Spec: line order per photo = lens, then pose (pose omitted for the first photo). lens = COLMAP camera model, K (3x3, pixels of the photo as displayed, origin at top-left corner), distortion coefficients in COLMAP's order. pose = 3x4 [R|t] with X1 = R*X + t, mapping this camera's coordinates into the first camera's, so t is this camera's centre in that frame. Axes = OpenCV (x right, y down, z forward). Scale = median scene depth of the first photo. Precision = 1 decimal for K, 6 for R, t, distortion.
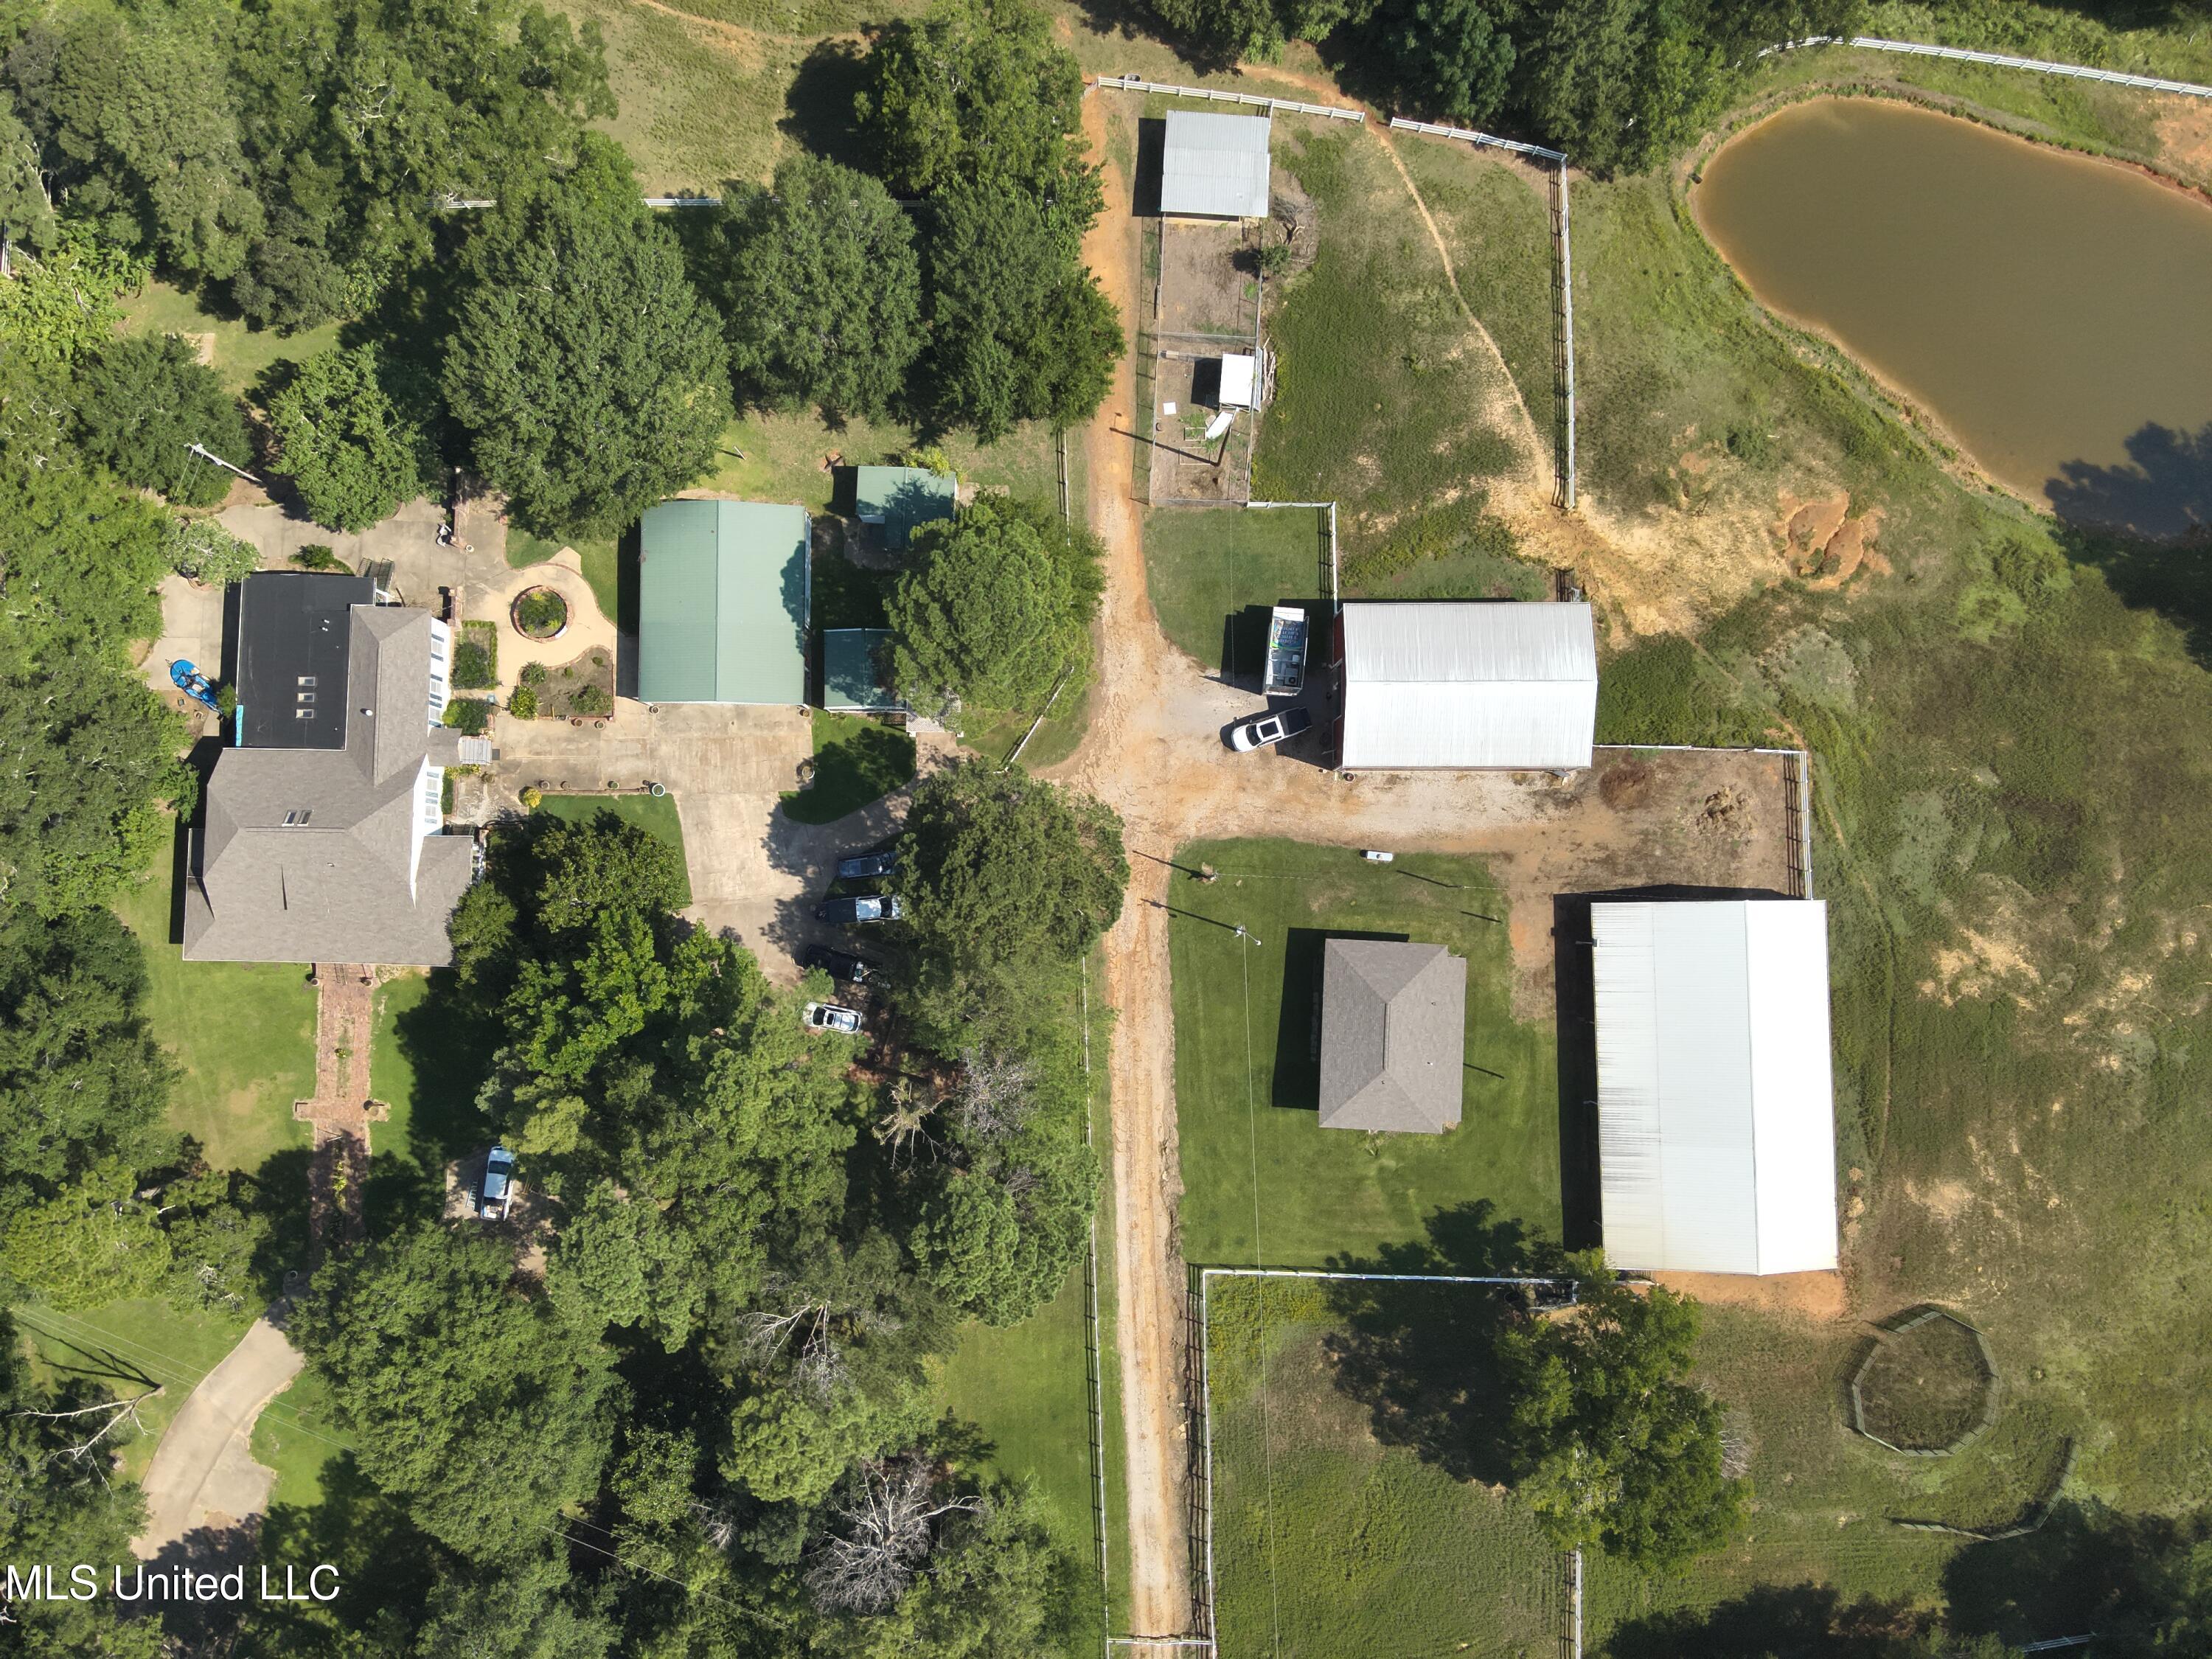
lens RADIAL K [[1709.4, 0, 1106.0], [0, 1709.4, 829.5], [0, 0, 1]] dist [0.093630, -0.212490]
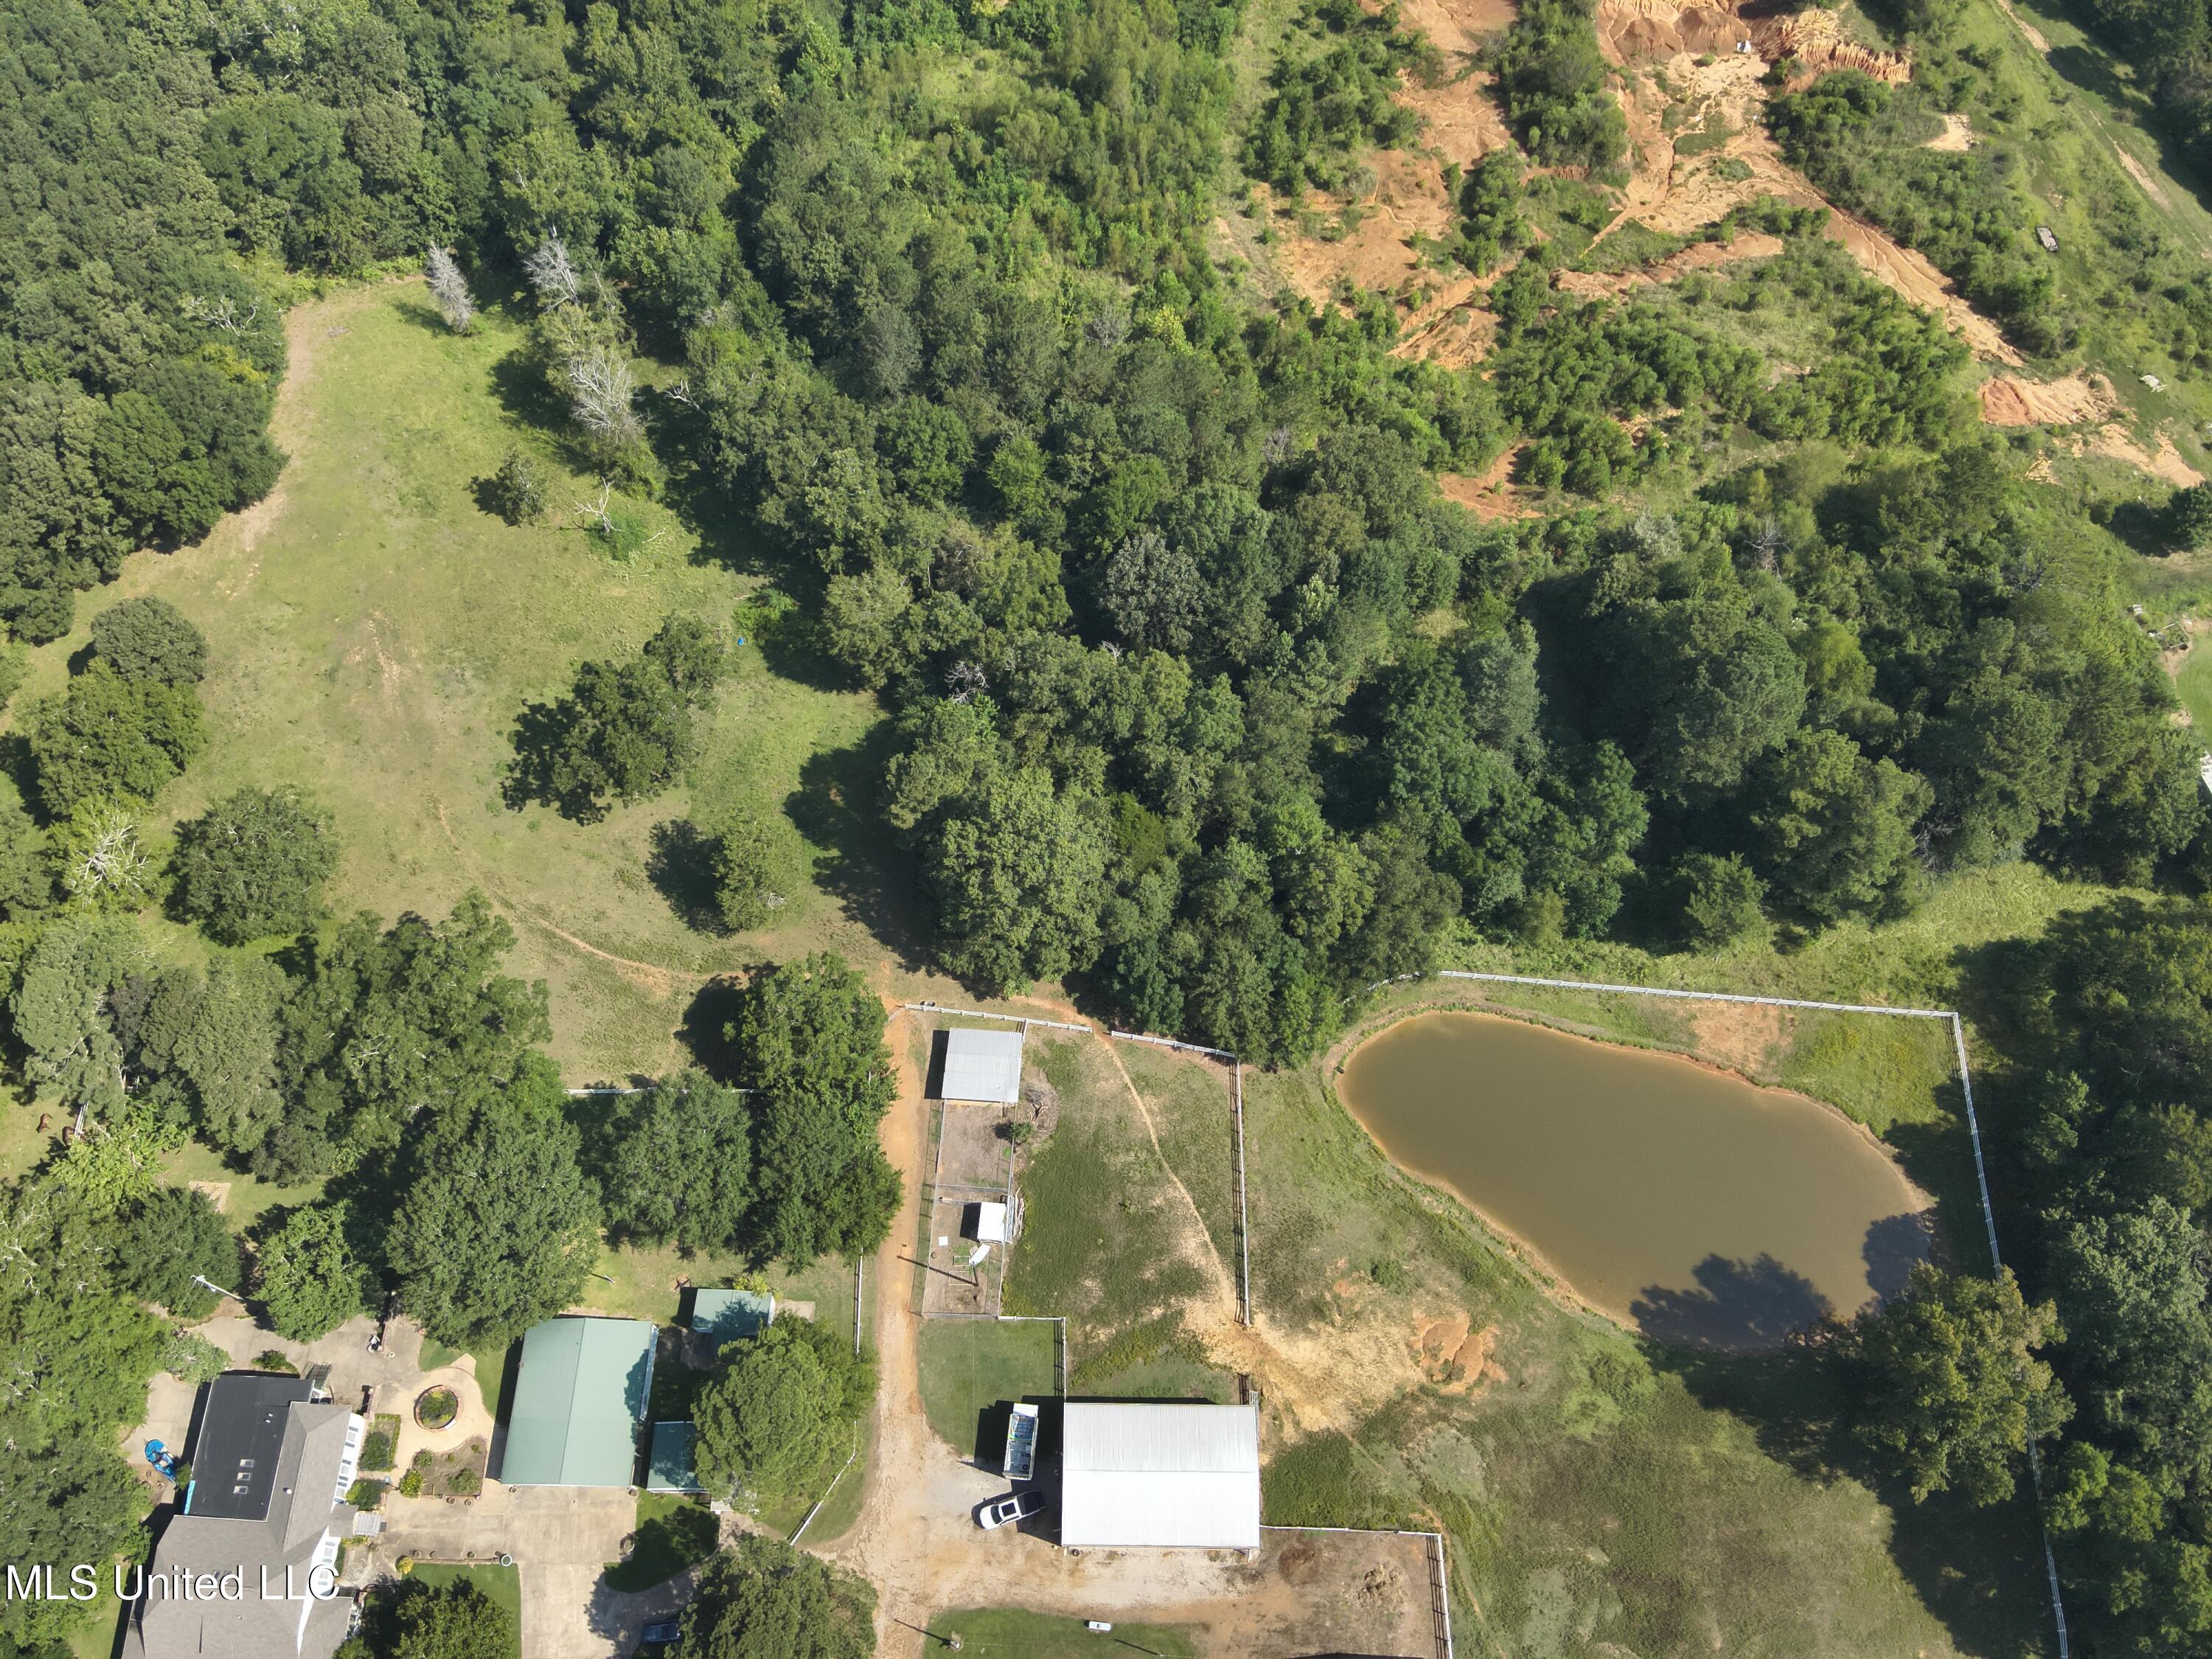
lens RADIAL K [[1530.7, 0, 1020.7], [0, 1530.7, 857.5], [0, 0, 1]] dist [0.103332, -0.202513]
pose [[0.999964, 0.008411, -0.000888, 0.100521], [-0.007999, 0.906352, -0.422447, -0.012733], [-0.002748, 0.422439, 0.906387, -0.212530]]
